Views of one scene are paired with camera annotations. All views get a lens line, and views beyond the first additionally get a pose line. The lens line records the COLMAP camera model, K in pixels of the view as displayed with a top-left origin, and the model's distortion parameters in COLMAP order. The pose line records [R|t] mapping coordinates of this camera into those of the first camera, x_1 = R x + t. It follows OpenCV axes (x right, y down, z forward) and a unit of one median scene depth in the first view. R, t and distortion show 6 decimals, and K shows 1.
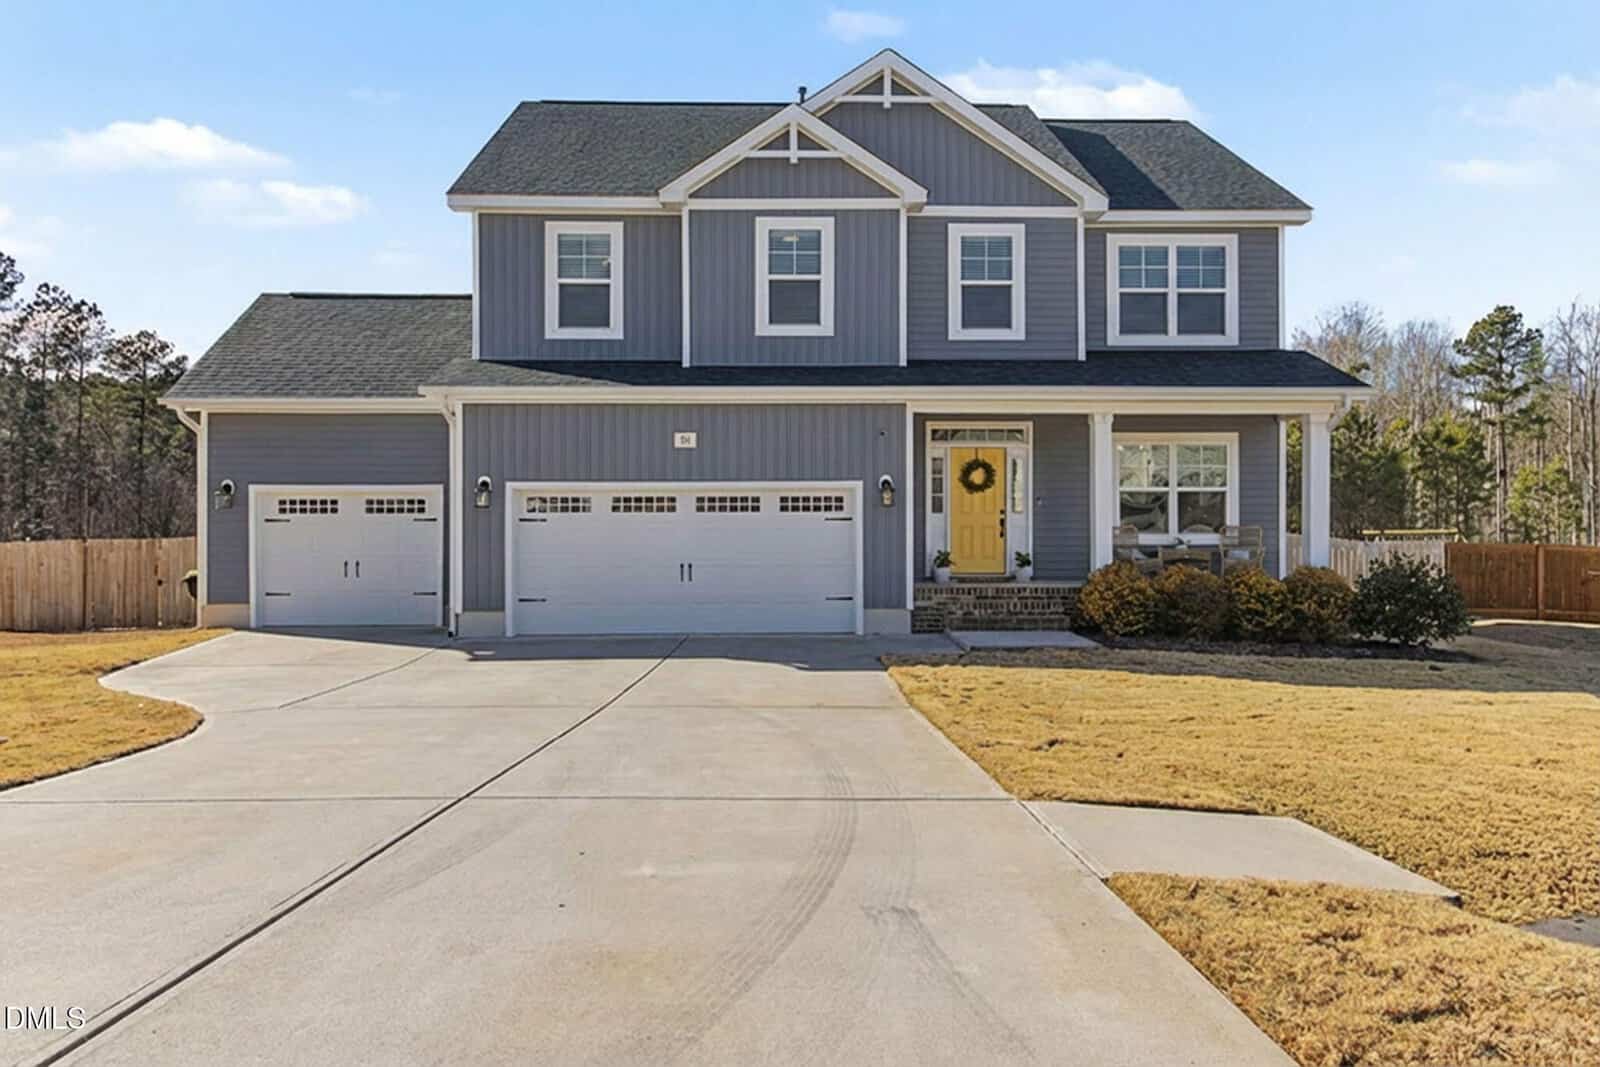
lens RADIAL K [[1140.6, 0, 822.1], [0, 1140.6, 504.4], [0, 0, 1]] dist [0.001095, 0.002471]
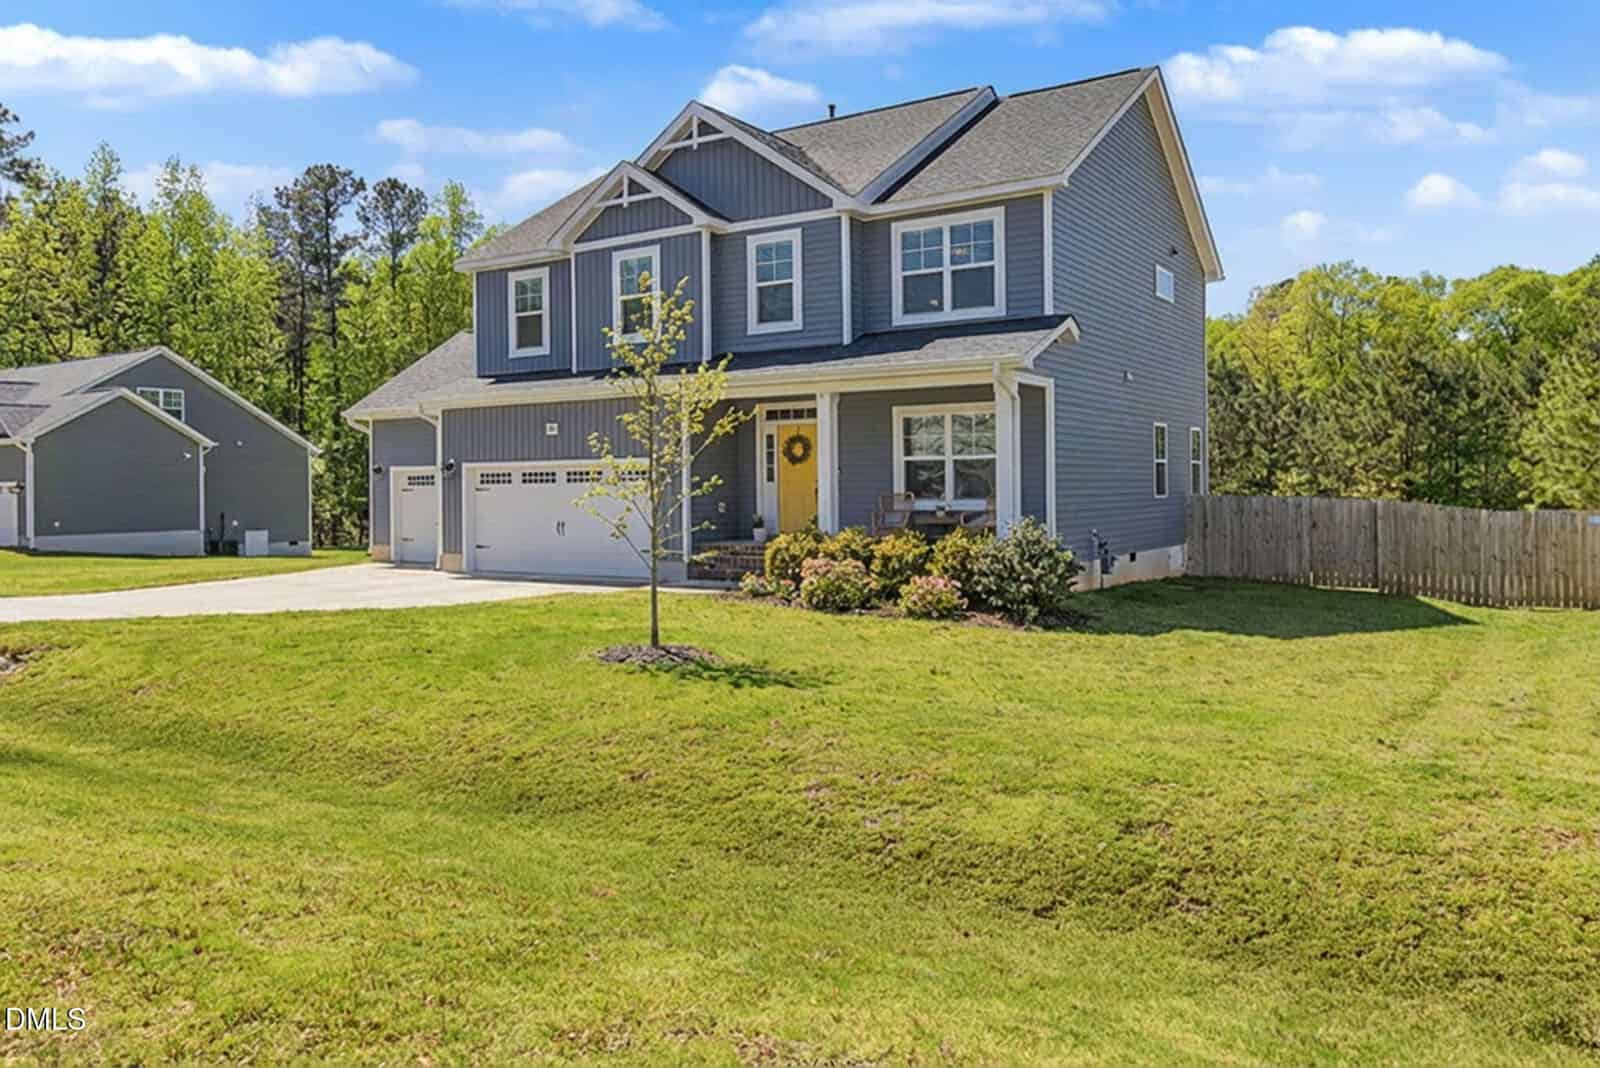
lens RADIAL K [[1140.6, 0, 822.1], [0, 1140.6, 504.9], [0, 0, 1]] dist [0.001095, 0.002471]
pose [[0.825820, 0.004199, -0.563918, 0.820438], [0.012424, 0.999594, 0.025638, 0.001649], [0.563797, -0.028179, 0.825433, 0.062955]]
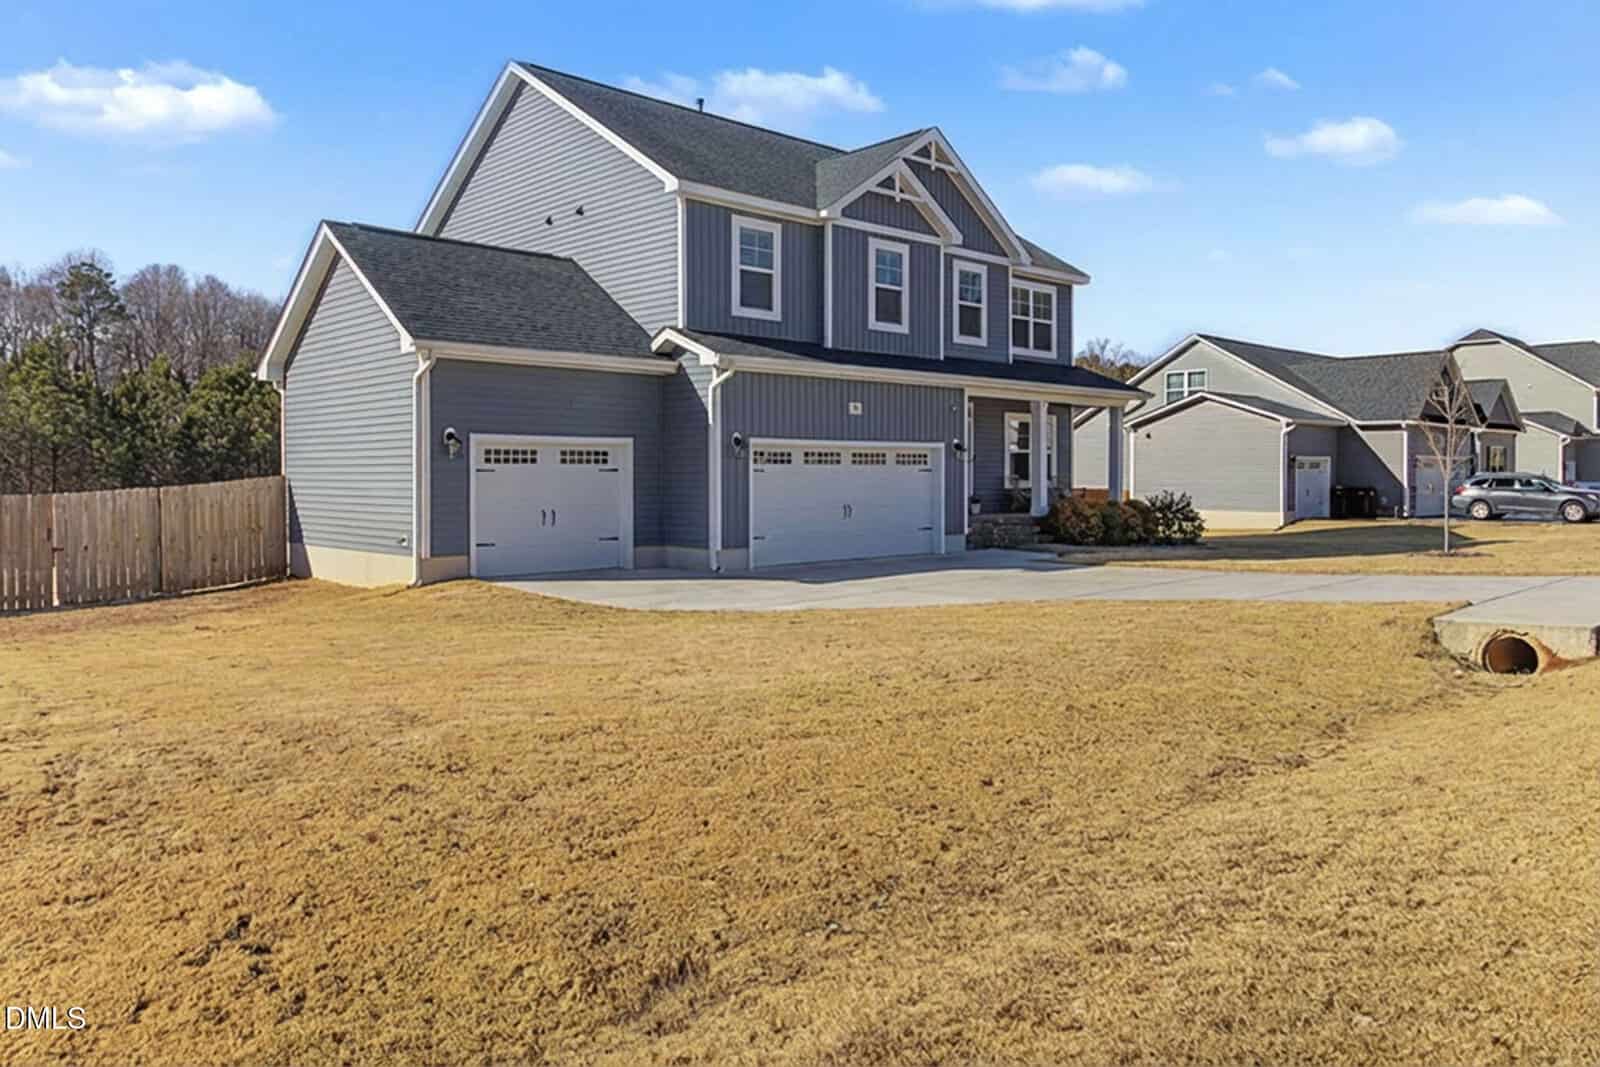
lens RADIAL K [[1140.6, 0, 822.1], [0, 1140.6, 504.4], [0, 0, 1]] dist [0.001095, 0.002471]
pose [[0.740755, -0.016546, 0.671572, -0.929096], [-0.008110, 0.999404, 0.033568, 0.008109], [-0.671727, -0.030312, 0.740179, 0.064698]]
